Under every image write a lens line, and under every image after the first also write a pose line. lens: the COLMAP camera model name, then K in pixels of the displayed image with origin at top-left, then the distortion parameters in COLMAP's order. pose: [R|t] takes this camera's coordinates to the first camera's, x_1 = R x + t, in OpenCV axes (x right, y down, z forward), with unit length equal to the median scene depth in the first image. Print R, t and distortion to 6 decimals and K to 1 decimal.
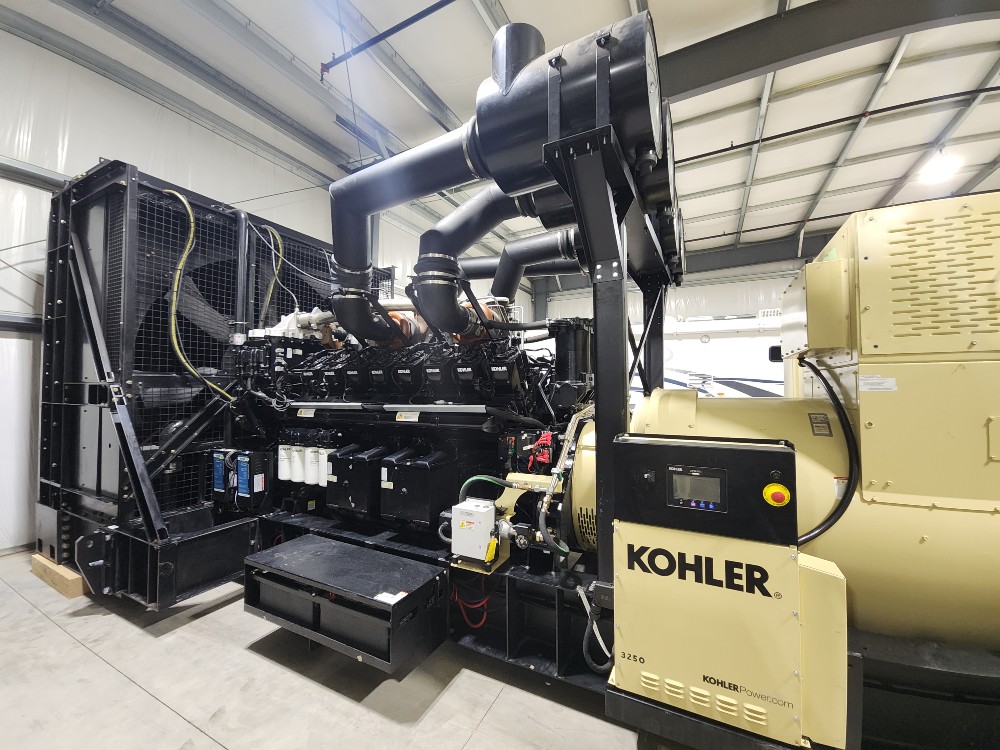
lens RADIAL K [[403.5, 0, 494.5], [0, 403.5, 376.1], [0, 0, 1]] dist [0.001880, -0.000226]
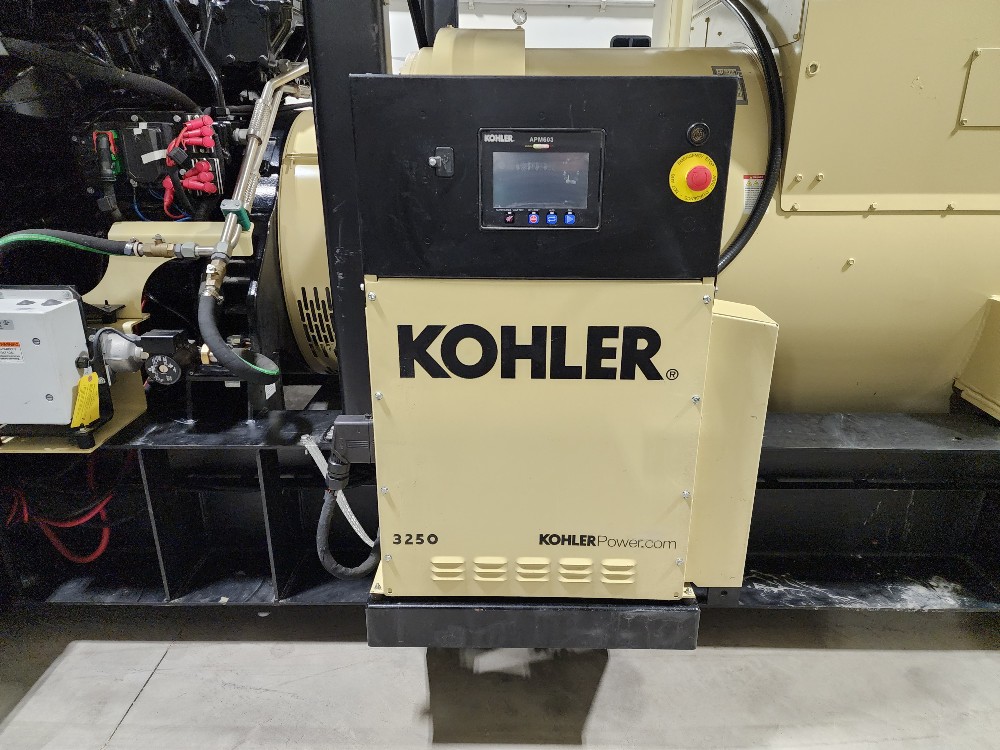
lens RADIAL K [[674.5, 0, 500.0], [0, 674.5, 375.0], [0, 0, 1]] dist [0.081734, -0.077607]
pose [[0.893923, -0.150562, 0.422176, 0.085464], [-0.017840, 0.929196, 0.369157, 0.150066], [-0.447865, -0.337529, 0.827944, 0.249683]]
